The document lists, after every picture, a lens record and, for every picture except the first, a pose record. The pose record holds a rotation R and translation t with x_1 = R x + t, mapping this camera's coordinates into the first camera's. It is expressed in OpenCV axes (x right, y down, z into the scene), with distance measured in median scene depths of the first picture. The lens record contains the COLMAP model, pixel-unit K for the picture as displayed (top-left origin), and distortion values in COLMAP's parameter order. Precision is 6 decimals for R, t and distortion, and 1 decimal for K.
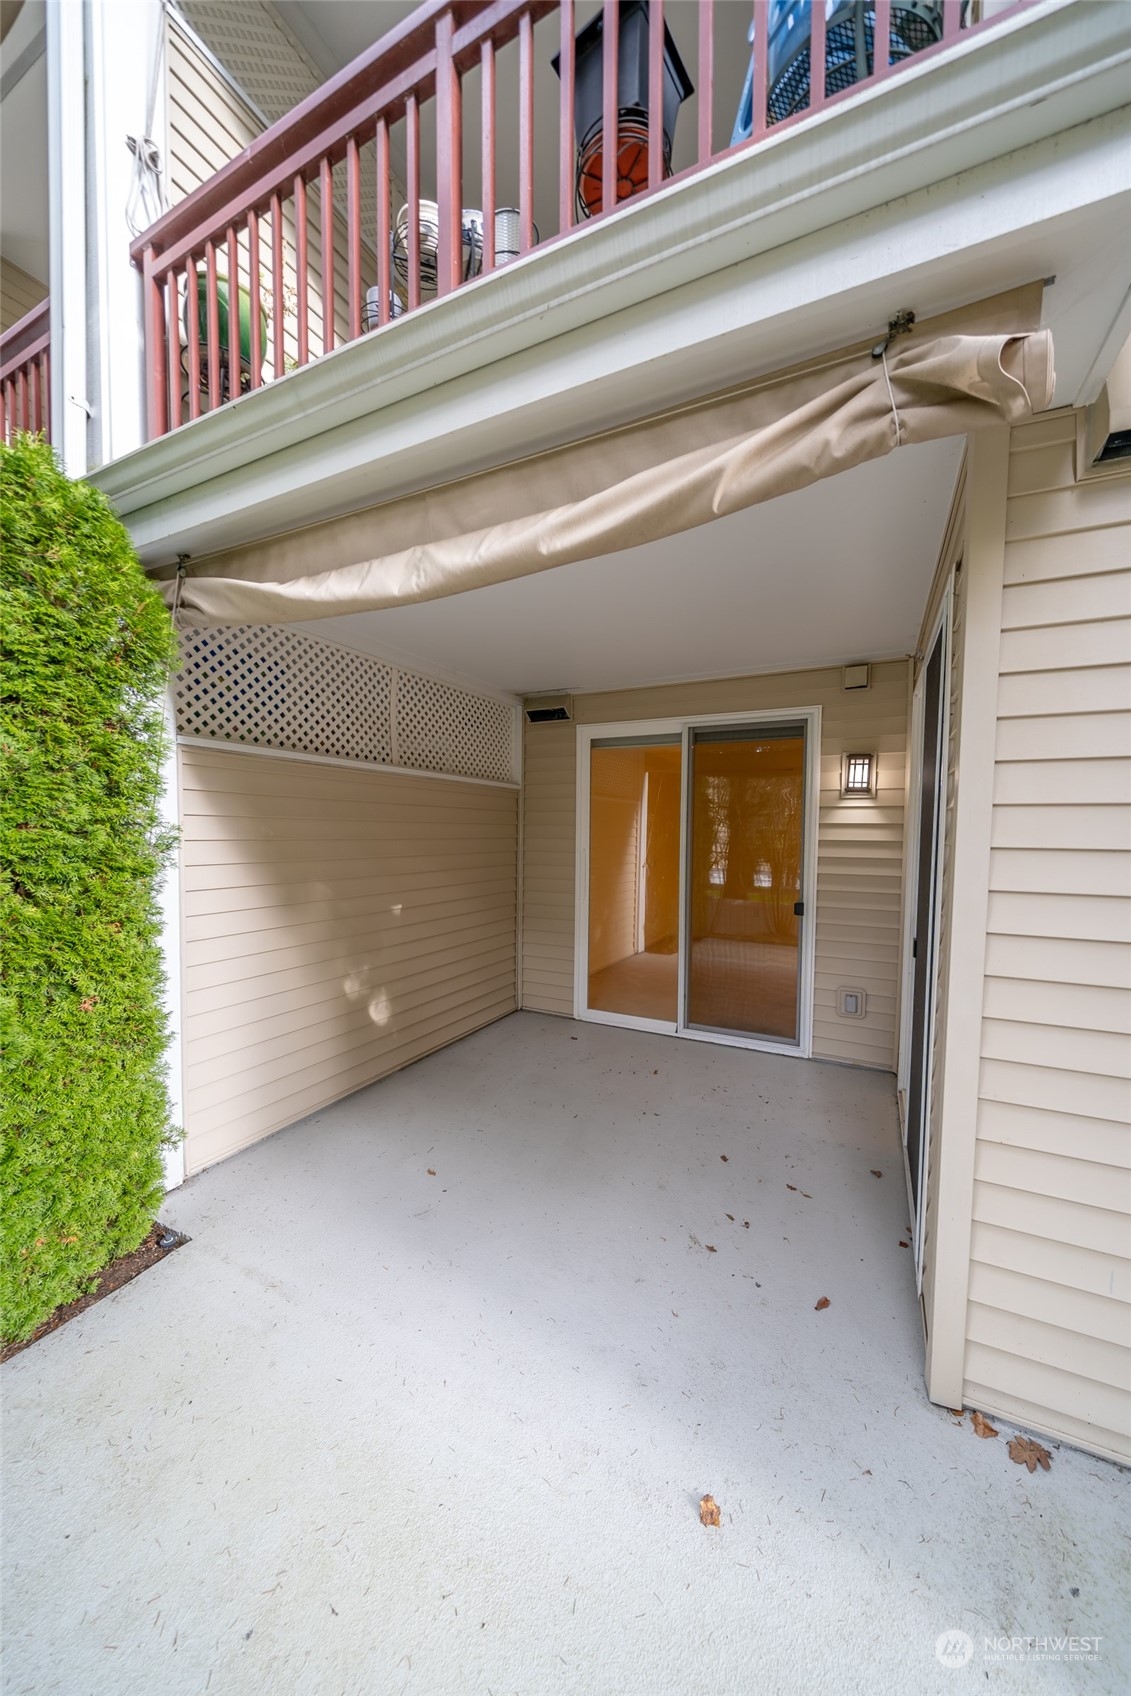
lens RADIAL K [[606.9, 0, 568.1], [0, 606.9, 867.5], [0, 0, 1]] dist [-0.000072, 0.000010]
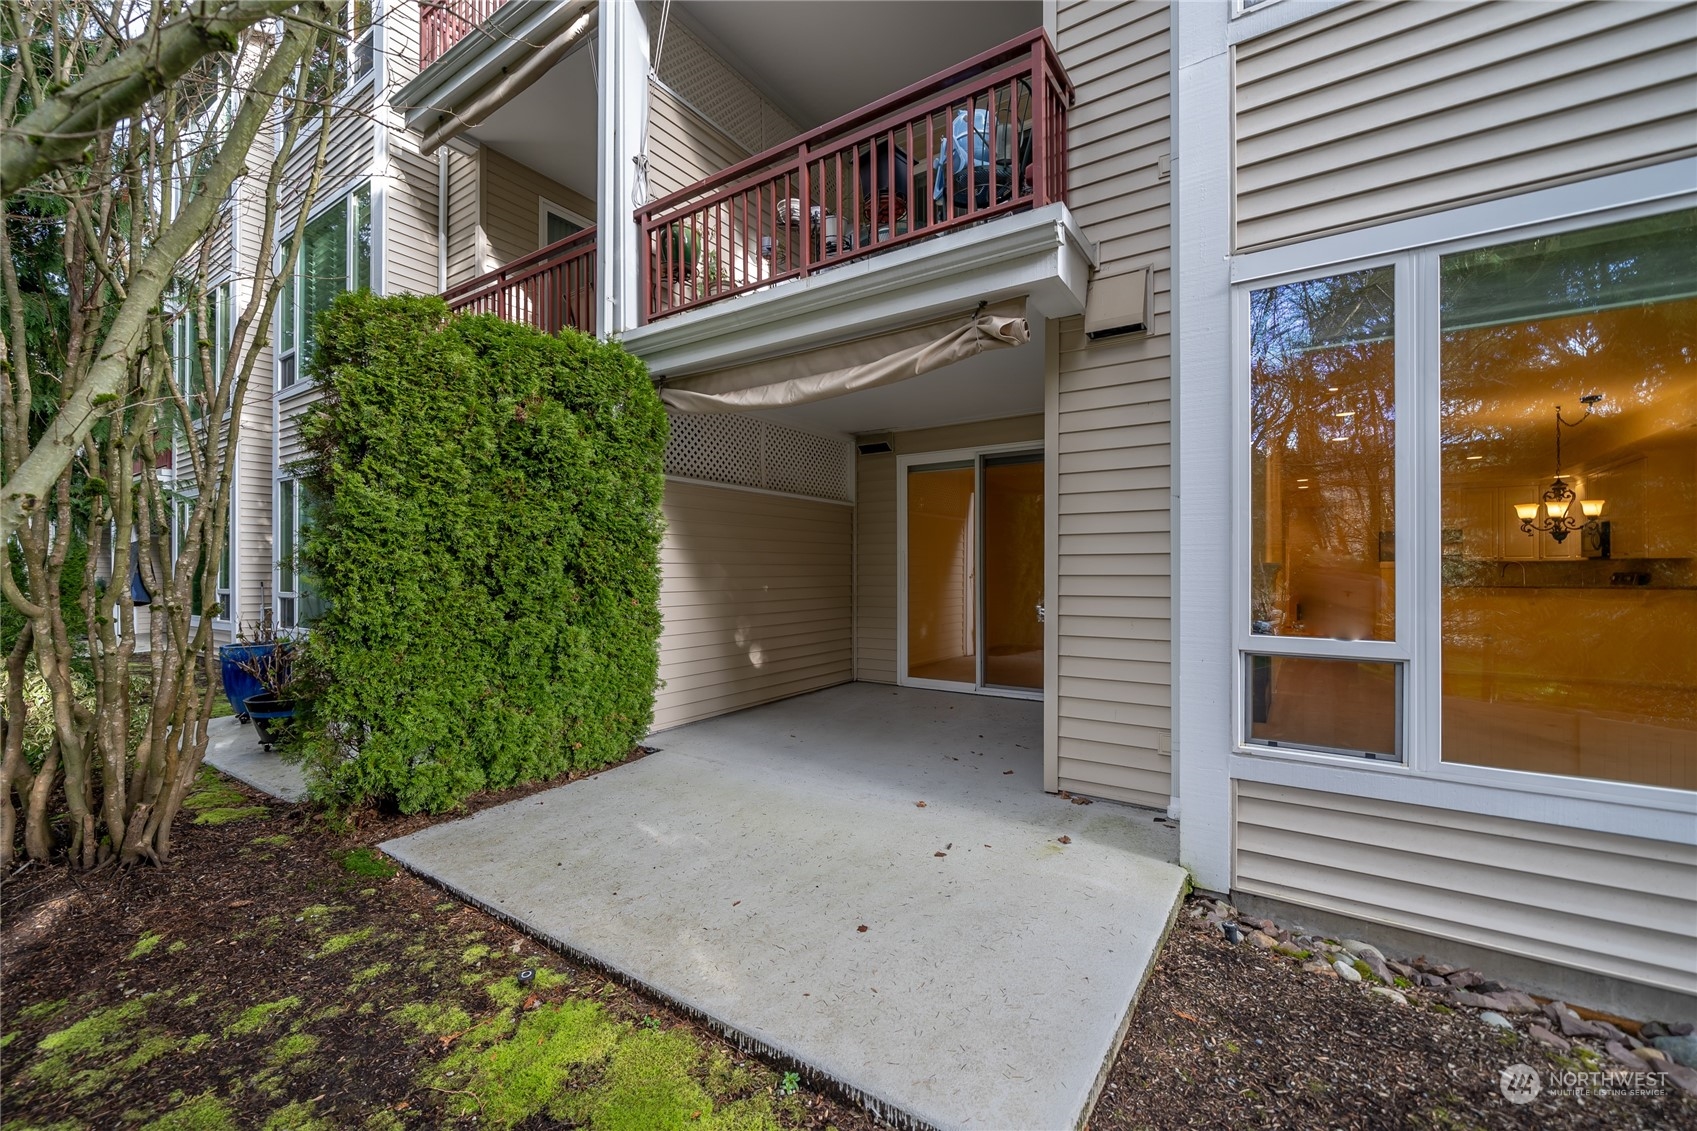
lens RADIAL K [[705.0, 0, 841.8], [0, 705.0, 566.4], [0, 0, 1]] dist [0.000707, 0.000098]
pose [[0.992498, -0.013748, -0.121489, 0.167026], [0.005804, 0.997836, -0.065501, 0.213289], [0.122126, 0.064305, 0.990429, -1.051901]]
